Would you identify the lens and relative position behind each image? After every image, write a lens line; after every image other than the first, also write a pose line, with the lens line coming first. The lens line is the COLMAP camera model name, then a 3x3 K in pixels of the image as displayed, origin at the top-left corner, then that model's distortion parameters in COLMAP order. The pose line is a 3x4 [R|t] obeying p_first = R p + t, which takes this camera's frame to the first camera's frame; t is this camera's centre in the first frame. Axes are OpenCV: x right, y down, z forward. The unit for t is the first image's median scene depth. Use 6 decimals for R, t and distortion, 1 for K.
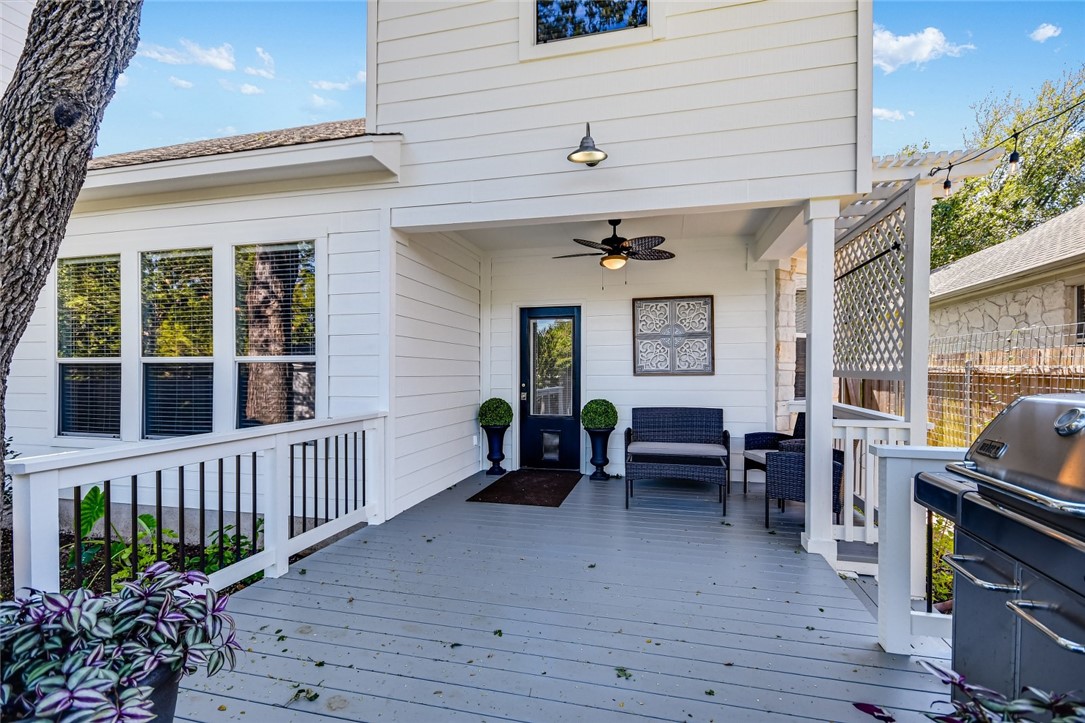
lens RADIAL K [[508.2, 0, 541.5], [0, 508.2, 370.6], [0, 0, 1]] dist [-0.002012, -0.000008]
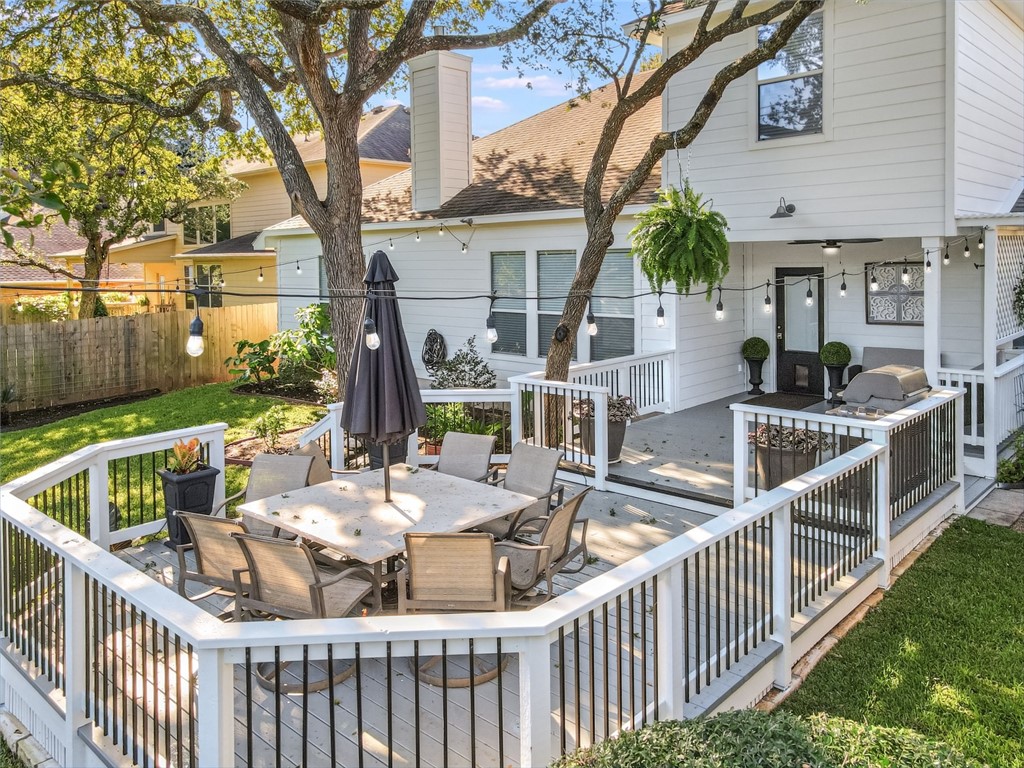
lens RADIAL K [[790.2, 0, 512.0], [0, 790.2, 384.0], [0, 0, 1]] dist [-0.014666, 0.047710]
pose [[0.878834, 0.059187, -0.473443, 0.324228], [0.019498, 0.986992, 0.159580, -0.161272], [0.476730, -0.149476, 0.866248, -1.068648]]
